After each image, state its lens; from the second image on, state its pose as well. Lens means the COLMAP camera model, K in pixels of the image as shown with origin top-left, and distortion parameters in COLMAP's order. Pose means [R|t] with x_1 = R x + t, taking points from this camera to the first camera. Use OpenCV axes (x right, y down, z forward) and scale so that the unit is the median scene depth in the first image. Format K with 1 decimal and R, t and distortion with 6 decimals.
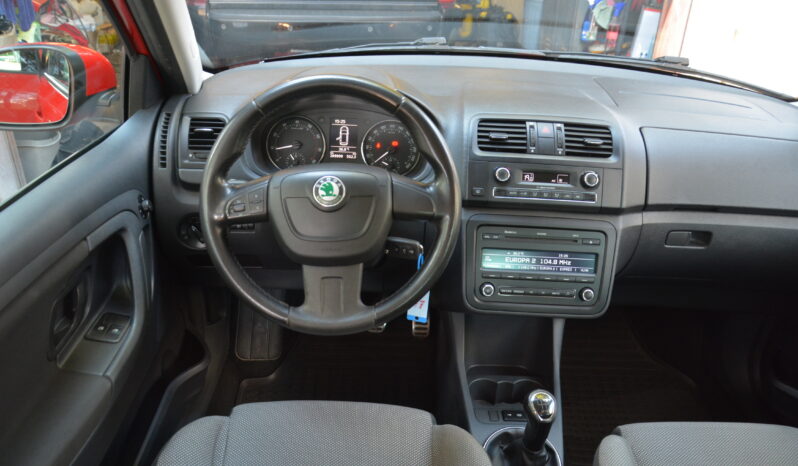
lens RADIAL K [[611.5, 0, 397.5], [0, 611.5, 234.6], [0, 0, 1]] dist [-0.034665, 0.002997]
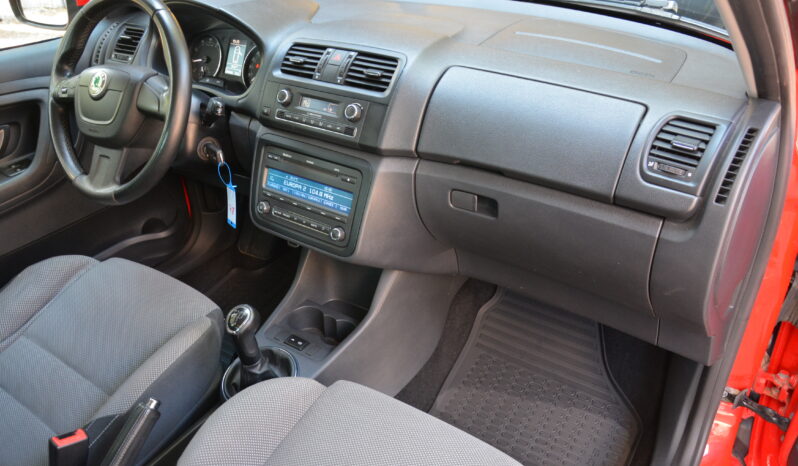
lens RADIAL K [[611.5, 0, 397.8], [0, 611.5, 232.3], [0, 0, 1]] dist [-0.034665, 0.002997]
pose [[0.819828, 0.226620, -0.525857, 0.886199], [-0.205671, 0.973608, 0.098931, -0.017302], [0.534398, 0.027048, 0.844800, 0.245187]]
